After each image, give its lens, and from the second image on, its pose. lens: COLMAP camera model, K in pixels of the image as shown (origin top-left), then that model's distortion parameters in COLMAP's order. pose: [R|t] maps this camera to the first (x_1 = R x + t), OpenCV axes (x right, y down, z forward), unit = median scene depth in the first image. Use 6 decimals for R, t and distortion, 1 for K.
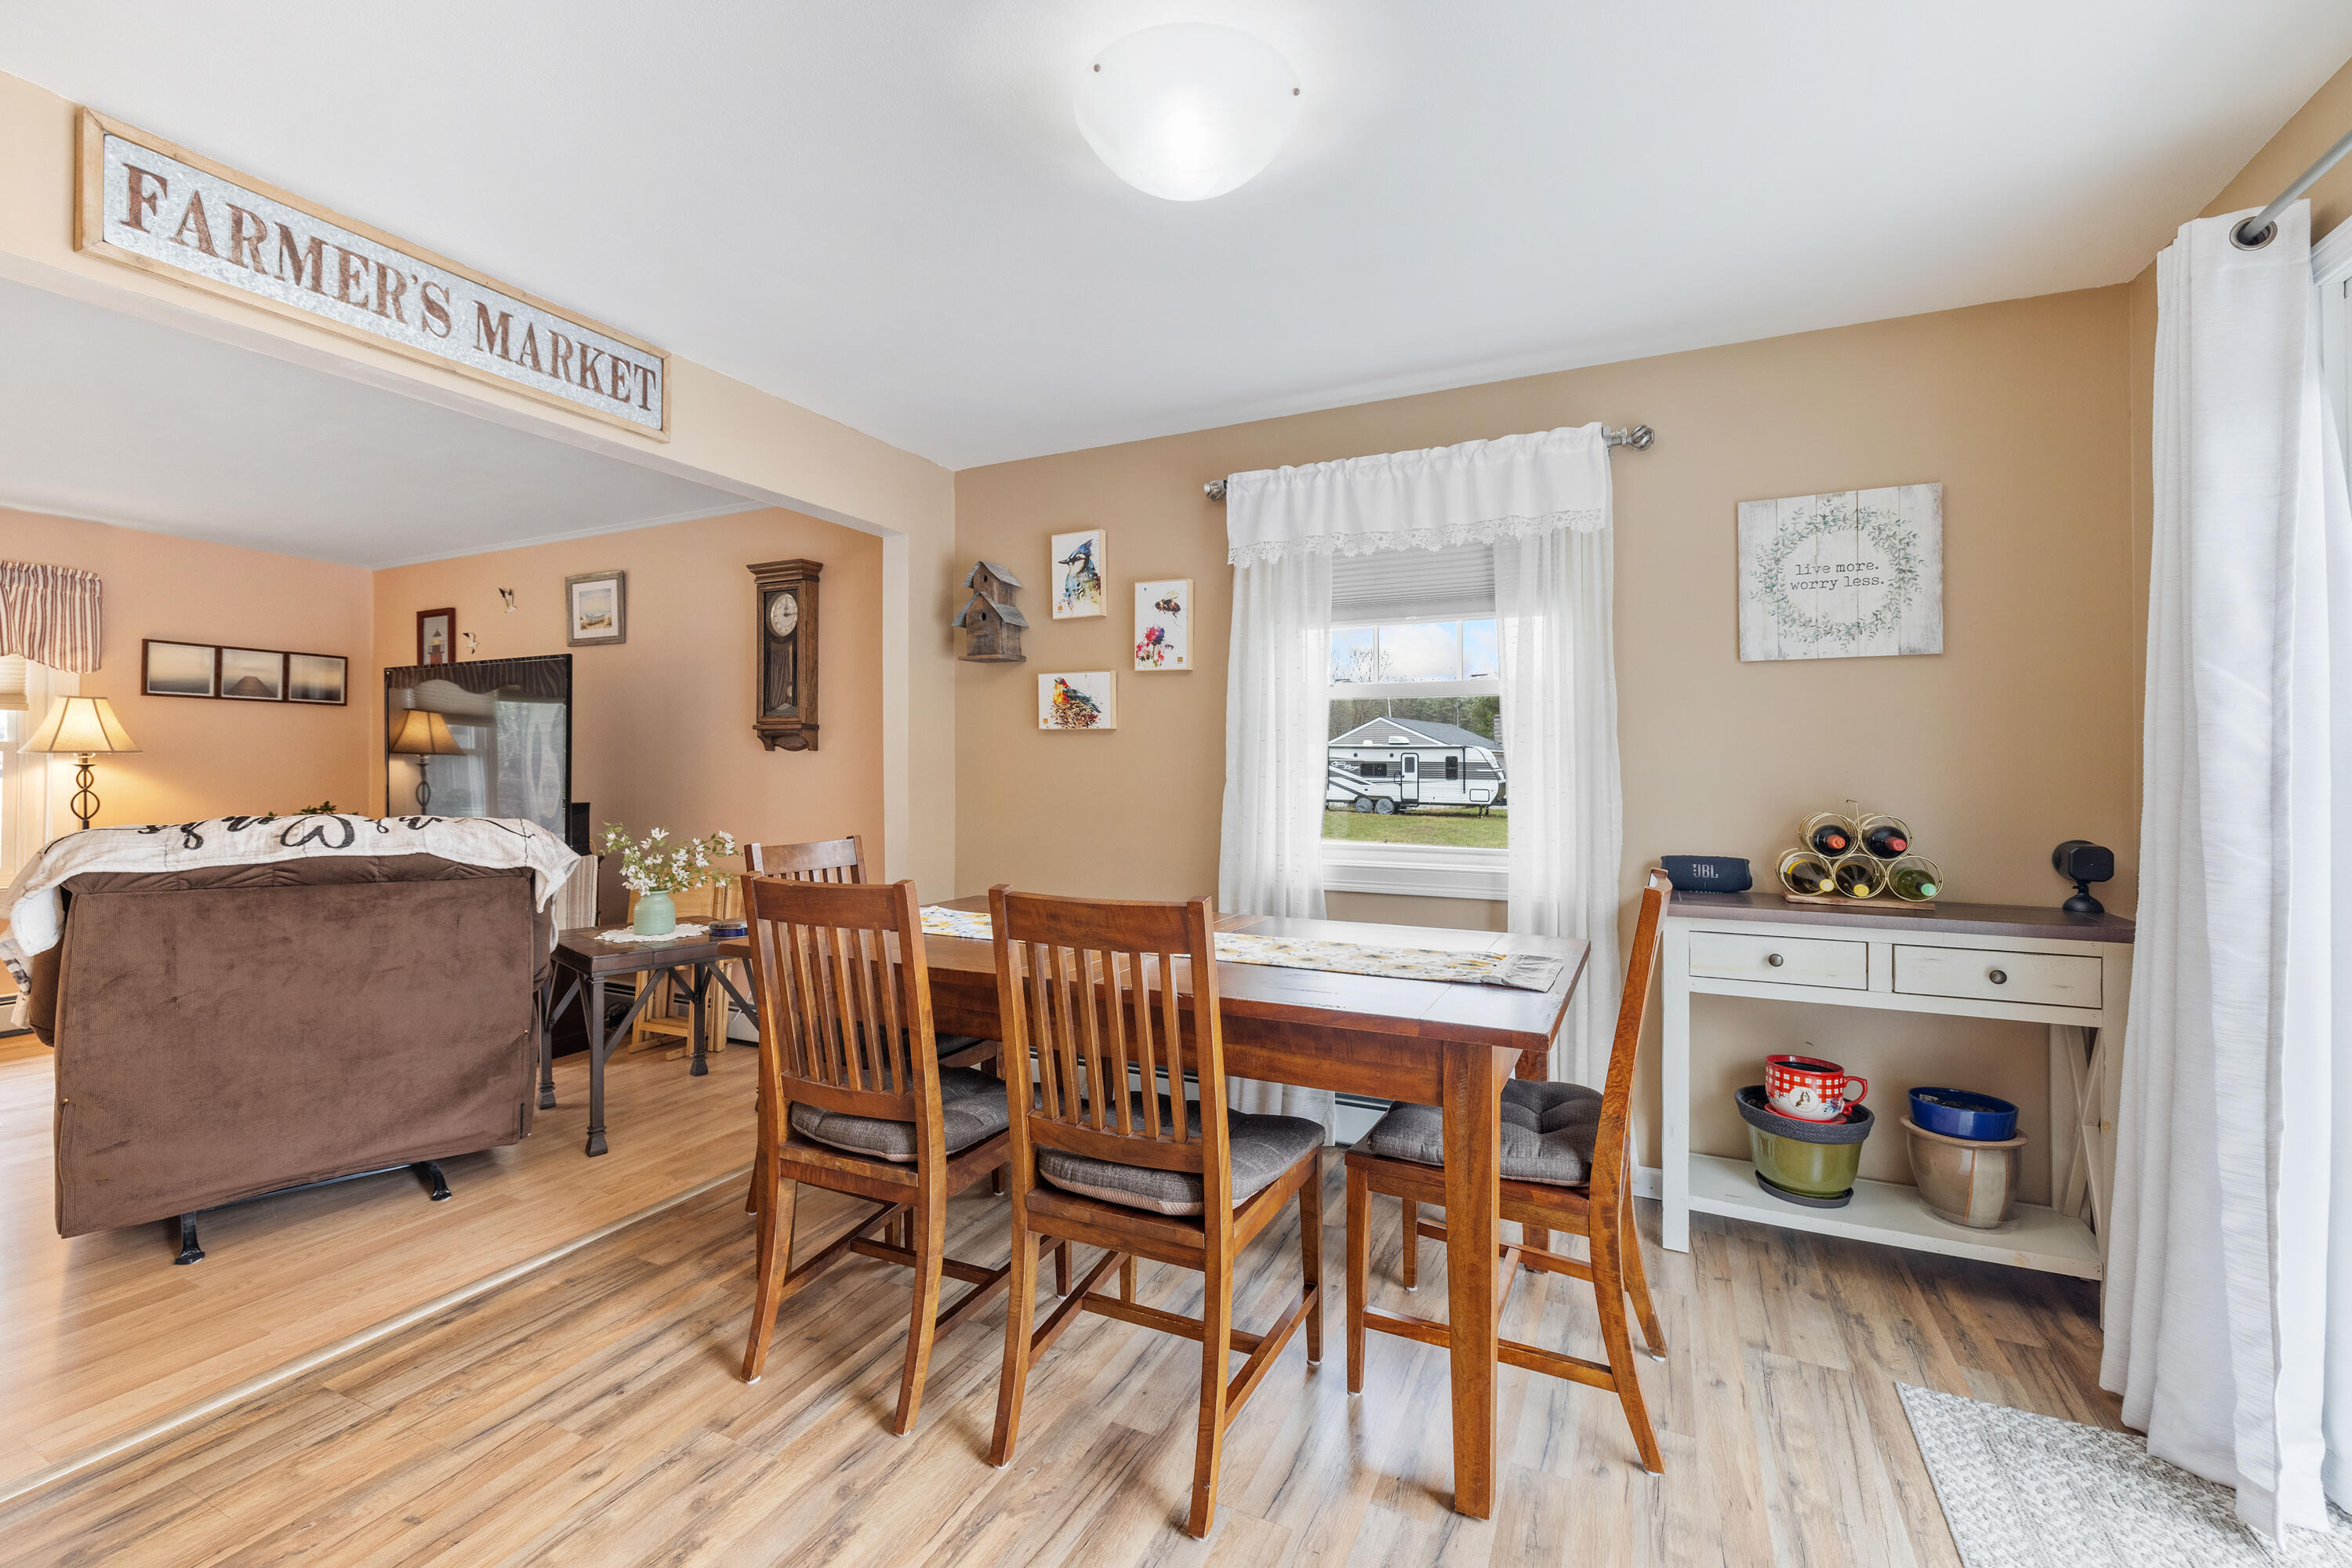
lens RADIAL K [[984.3, 0, 1174.2], [0, 984.3, 769.5], [0, 0, 1]] dist [-0.003815, 0.000692]
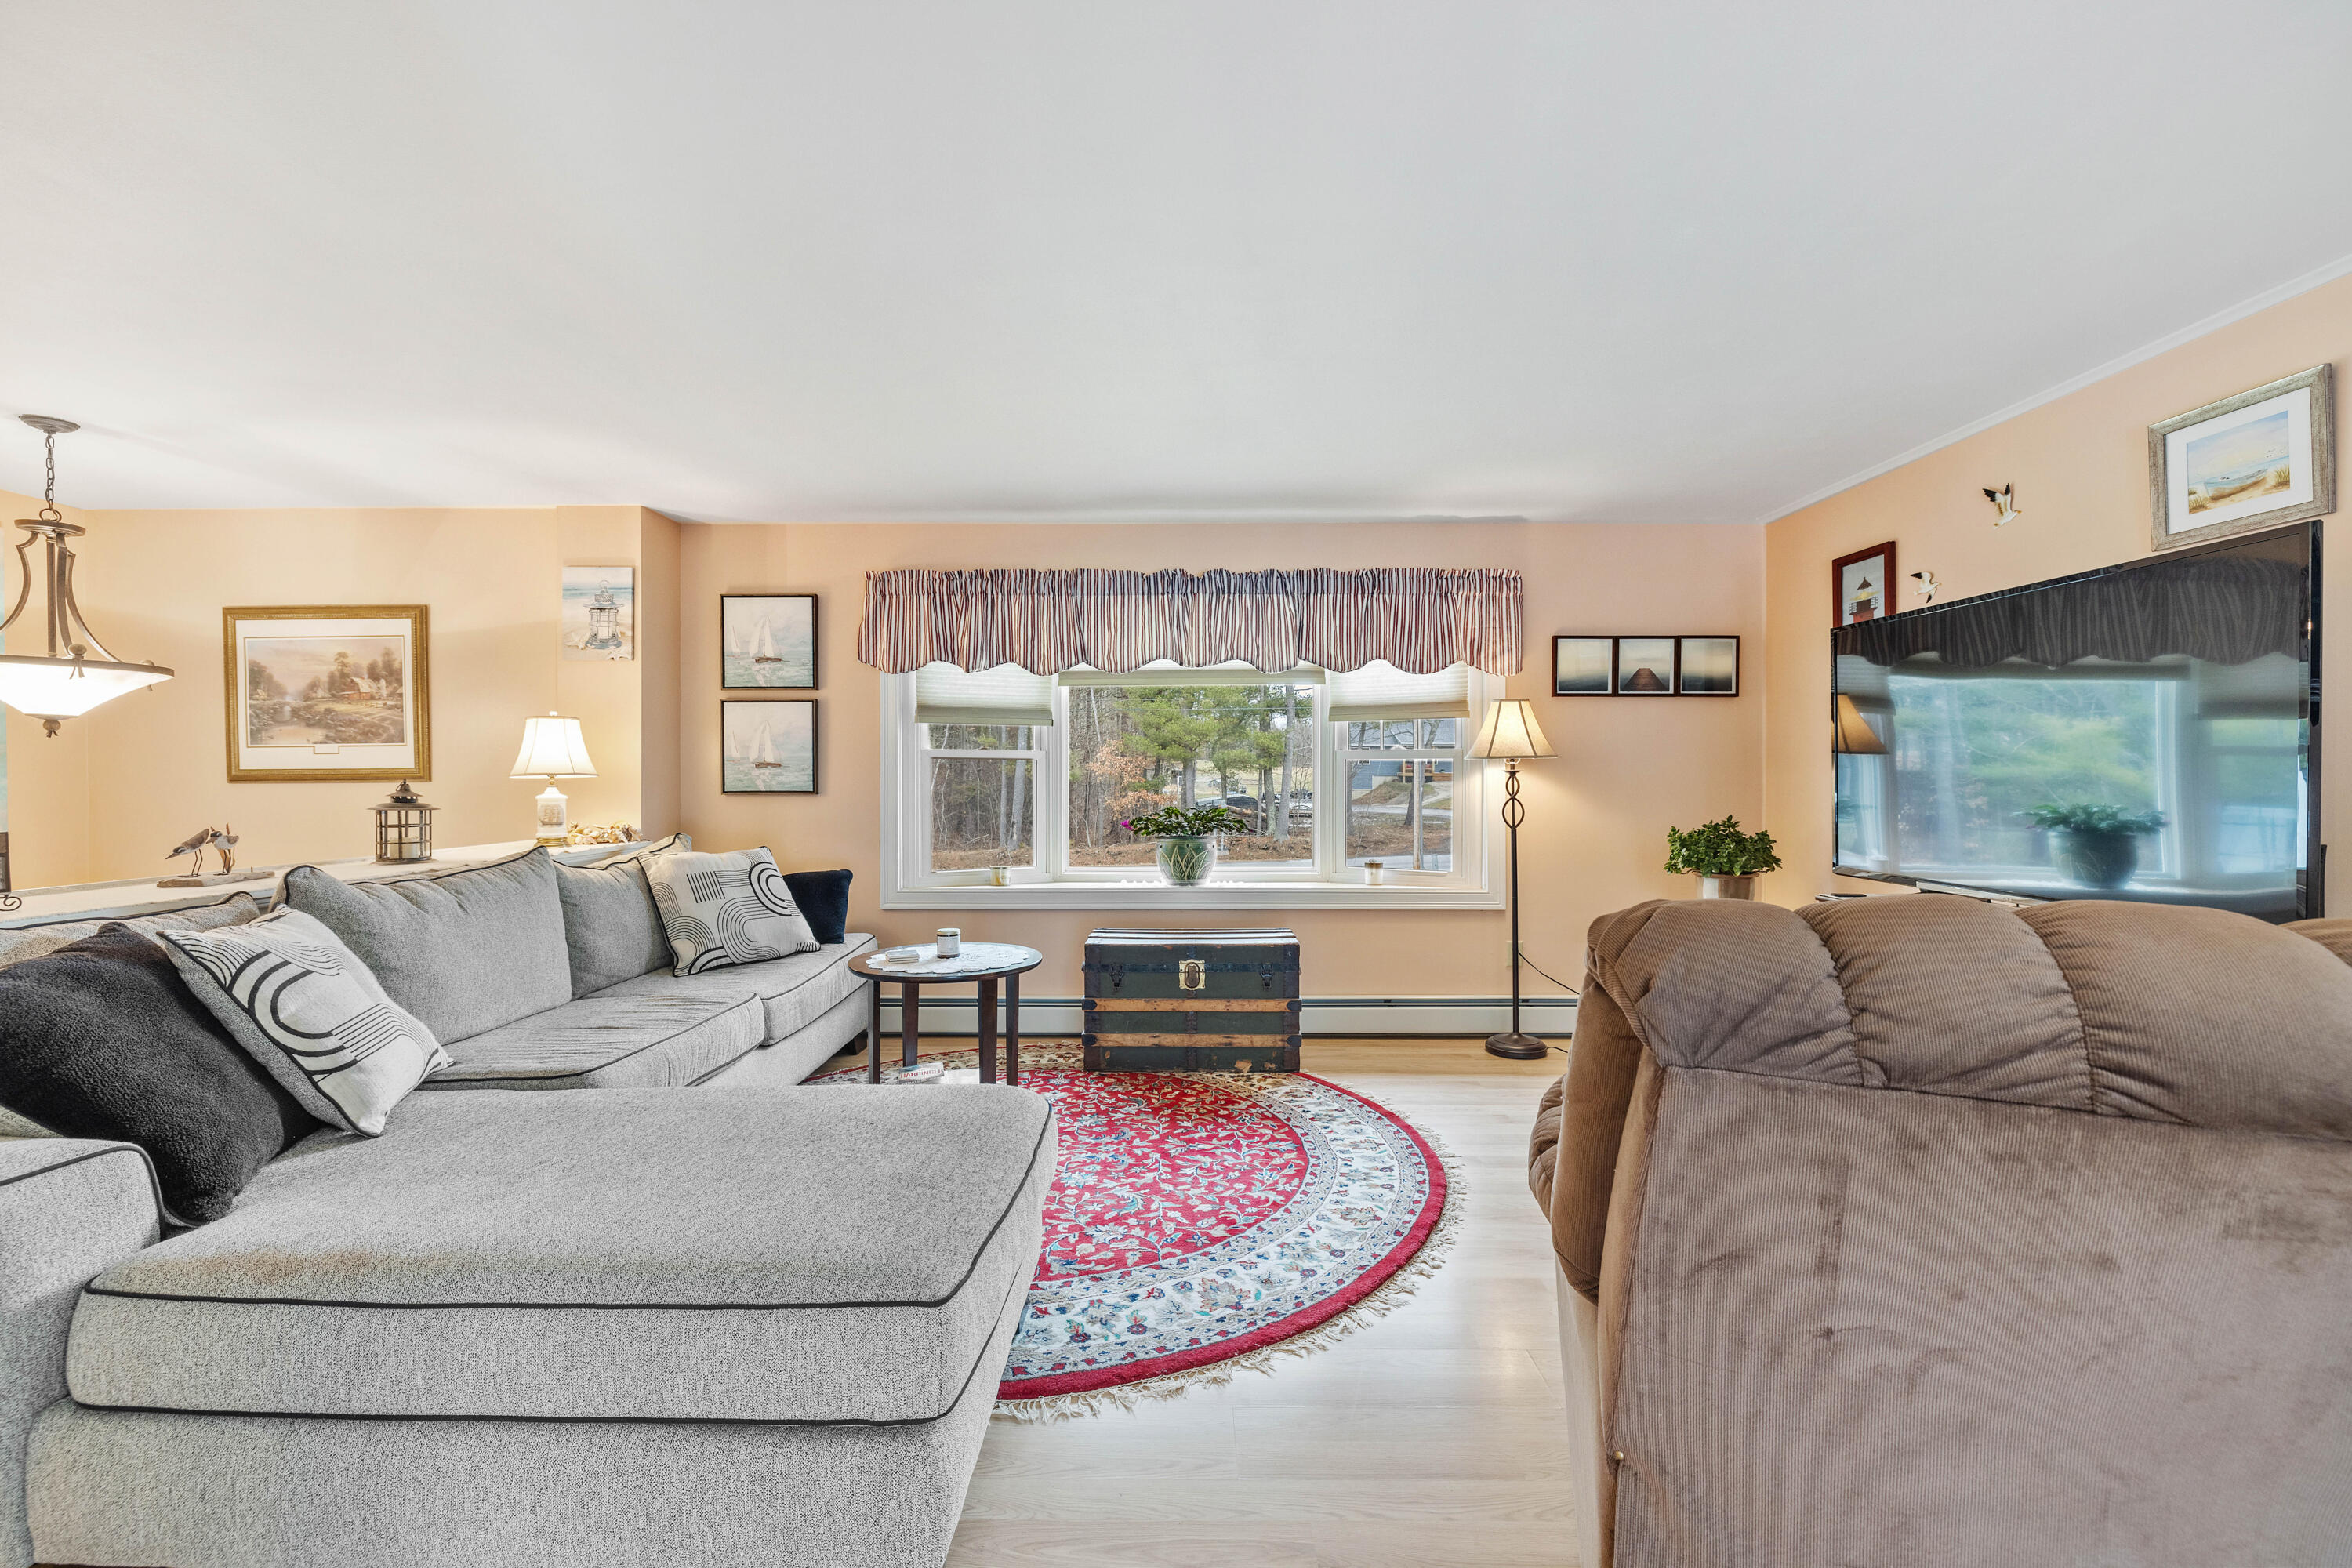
lens RADIAL K [[984.3, 0, 1174.2], [0, 984.3, 769.5], [0, 0, 1]] dist [-0.003815, 0.000692]
pose [[0.429906, -0.007128, -0.902845, -0.574456], [0.001112, 0.999972, -0.007365, 0.000411], [0.902873, 0.002163, 0.429902, 0.432865]]
